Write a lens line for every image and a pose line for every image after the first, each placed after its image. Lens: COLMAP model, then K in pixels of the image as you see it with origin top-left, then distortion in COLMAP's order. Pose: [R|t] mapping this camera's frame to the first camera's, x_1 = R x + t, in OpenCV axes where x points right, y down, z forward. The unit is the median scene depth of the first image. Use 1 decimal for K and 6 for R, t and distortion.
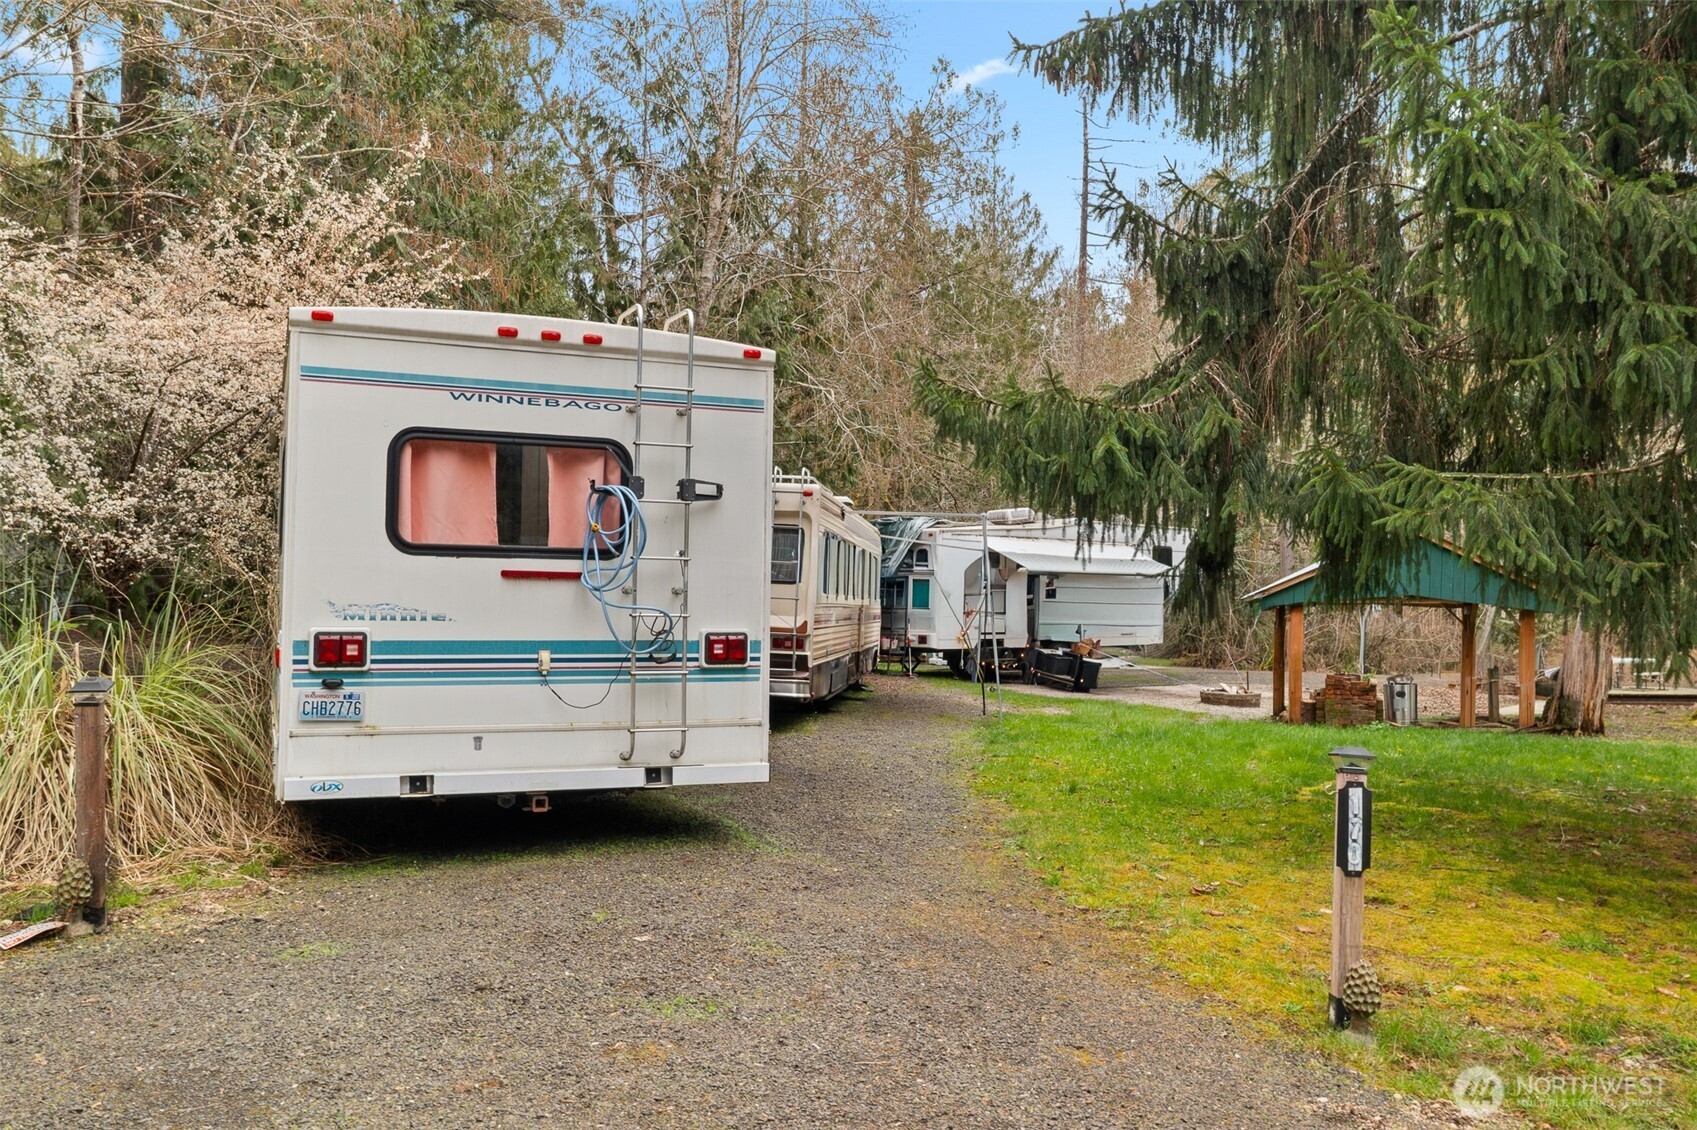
lens RADIAL K [[1332.7, 0, 856.9], [0, 1332.7, 564.0], [0, 0, 1]] dist [-0.027477, 0.011036]
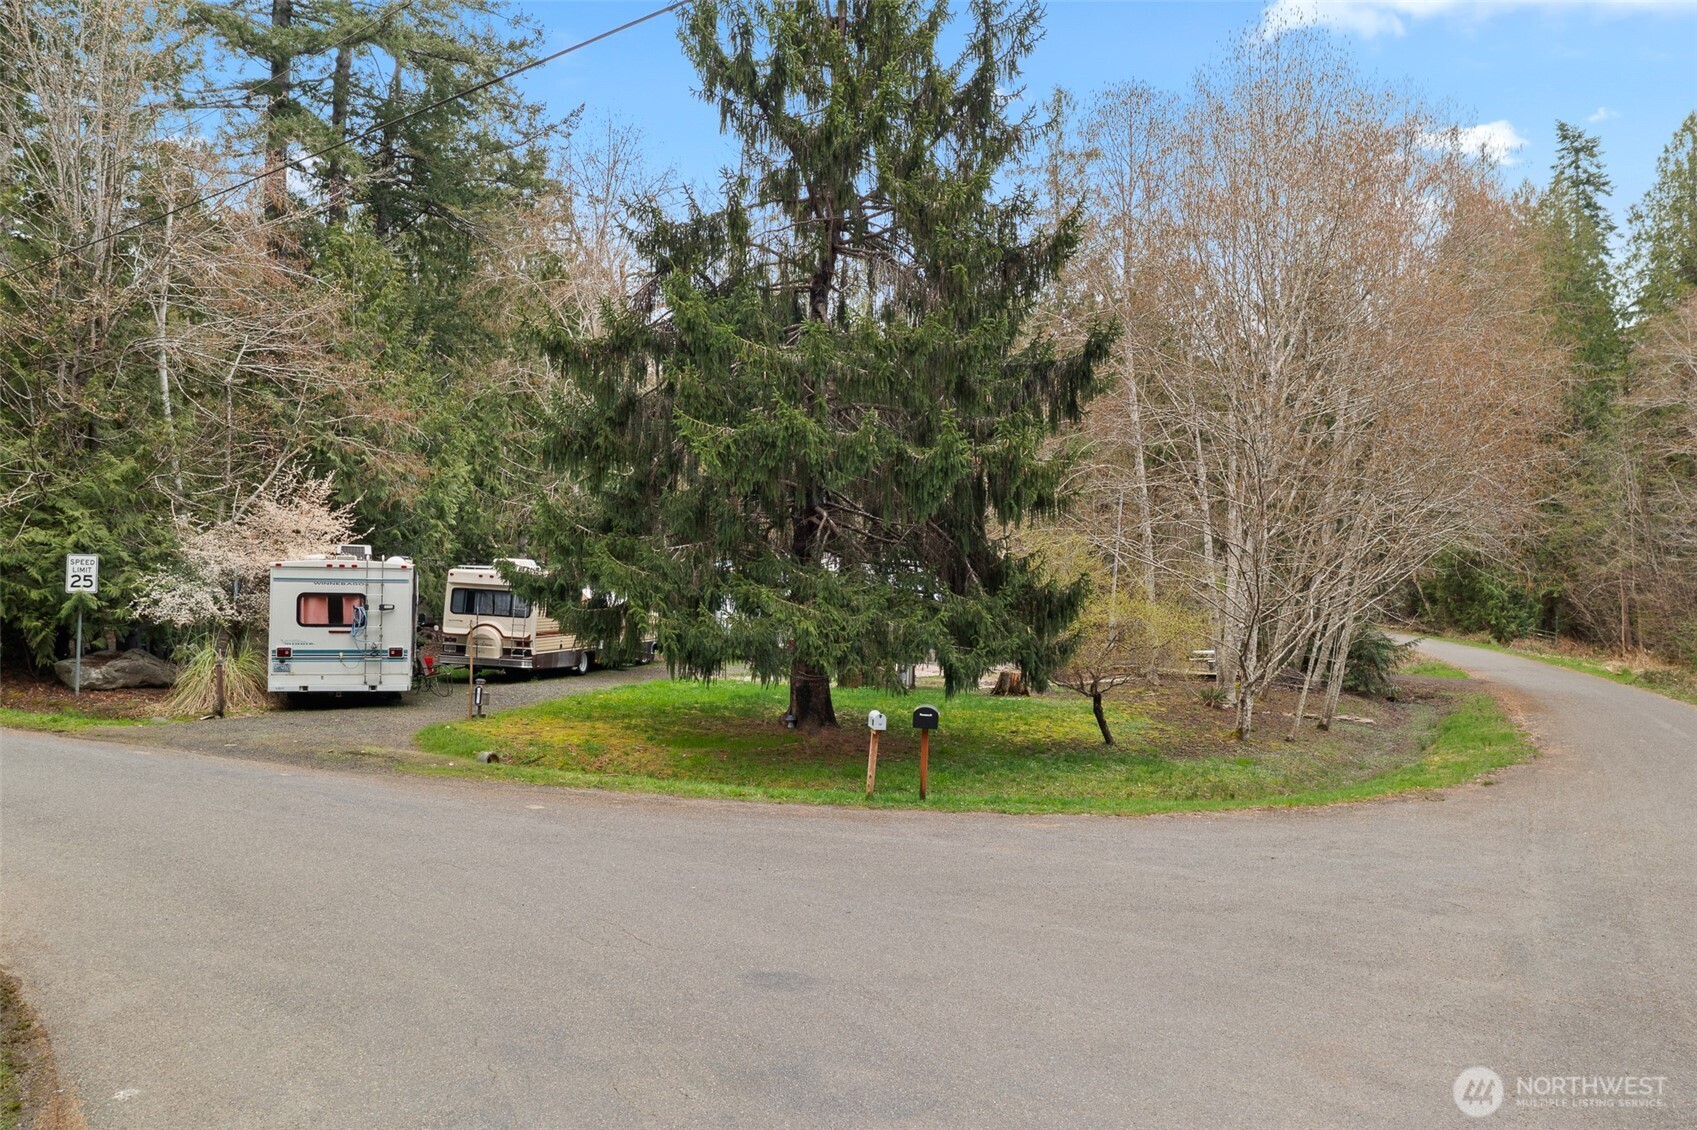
lens RADIAL K [[1332.7, 0, 844.6], [0, 1332.7, 569.7], [0, 0, 1]] dist [-0.027477, 0.011036]
pose [[0.991750, 0.001400, -0.128177, 1.576887], [0.001482, 0.999748, 0.022388, -0.238005], [0.128176, -0.022393, 0.991499, -2.385489]]
